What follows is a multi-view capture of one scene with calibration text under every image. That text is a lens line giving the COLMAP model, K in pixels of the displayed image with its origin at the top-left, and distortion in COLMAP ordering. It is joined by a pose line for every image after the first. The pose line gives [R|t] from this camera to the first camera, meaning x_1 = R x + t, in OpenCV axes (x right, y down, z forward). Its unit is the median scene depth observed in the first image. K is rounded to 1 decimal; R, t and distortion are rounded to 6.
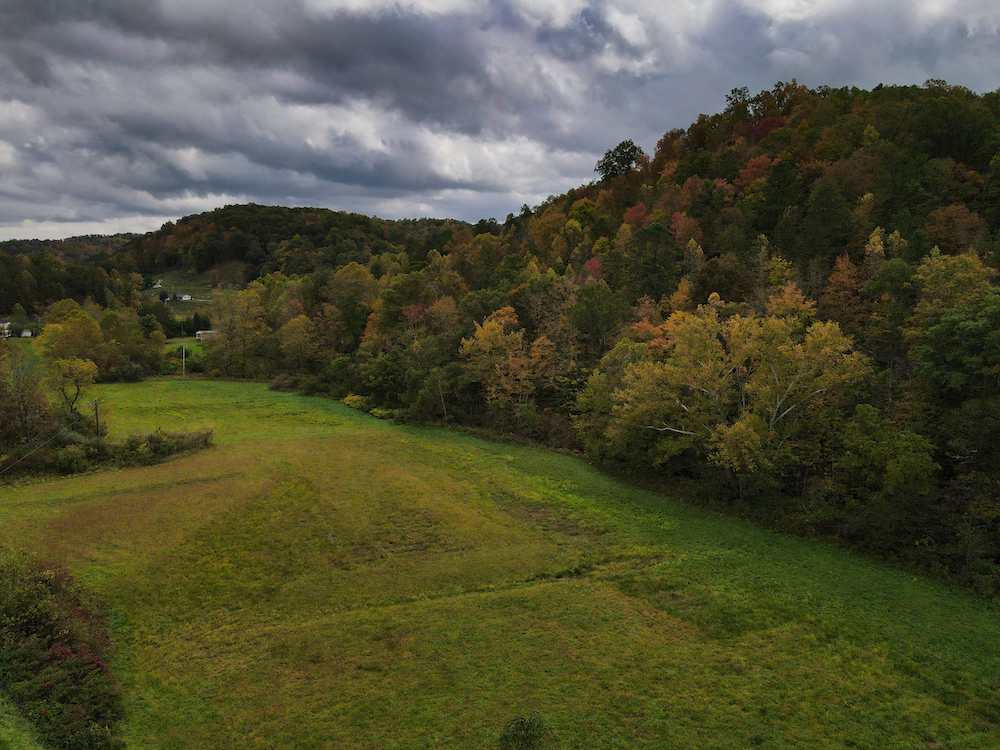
lens RADIAL K [[774.5, 0, 500.0], [0, 774.5, 375.0], [0, 0, 1]] dist [-0.003057, 0.099269]
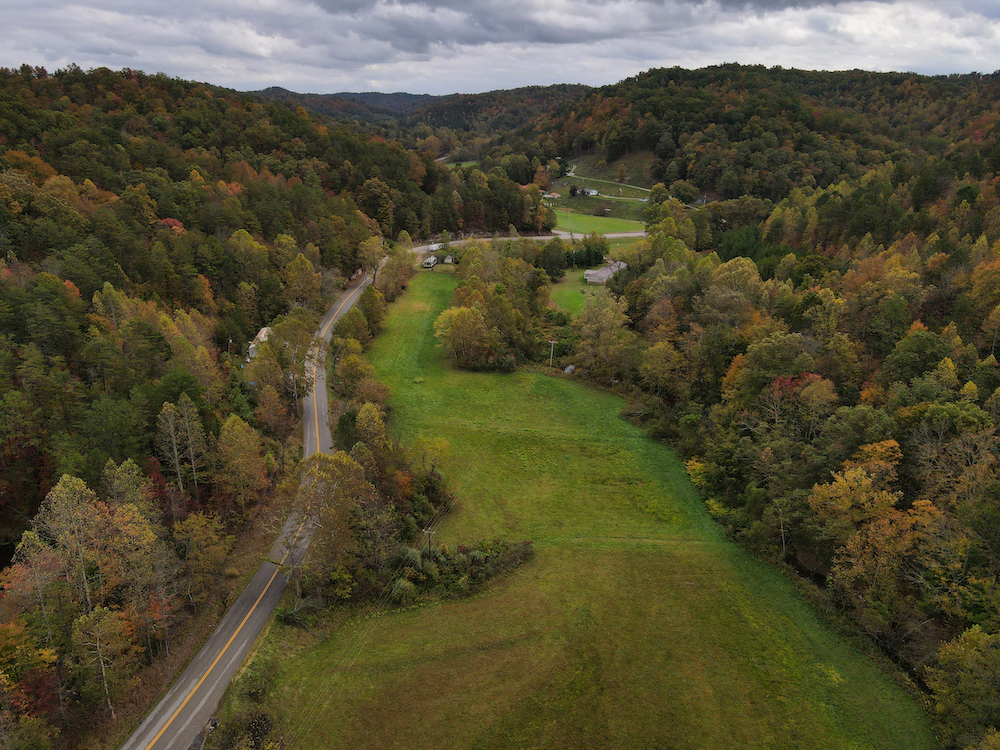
lens RADIAL K [[774.5, 0, 500.0], [0, 774.5, 375.0], [0, 0, 1]] dist [-0.003057, 0.099269]
pose [[0.864346, 0.184956, -0.467651, 0.008325], [-0.077540, 0.967807, 0.239453, -0.095292], [0.496884, -0.170709, 0.850861, 0.032768]]
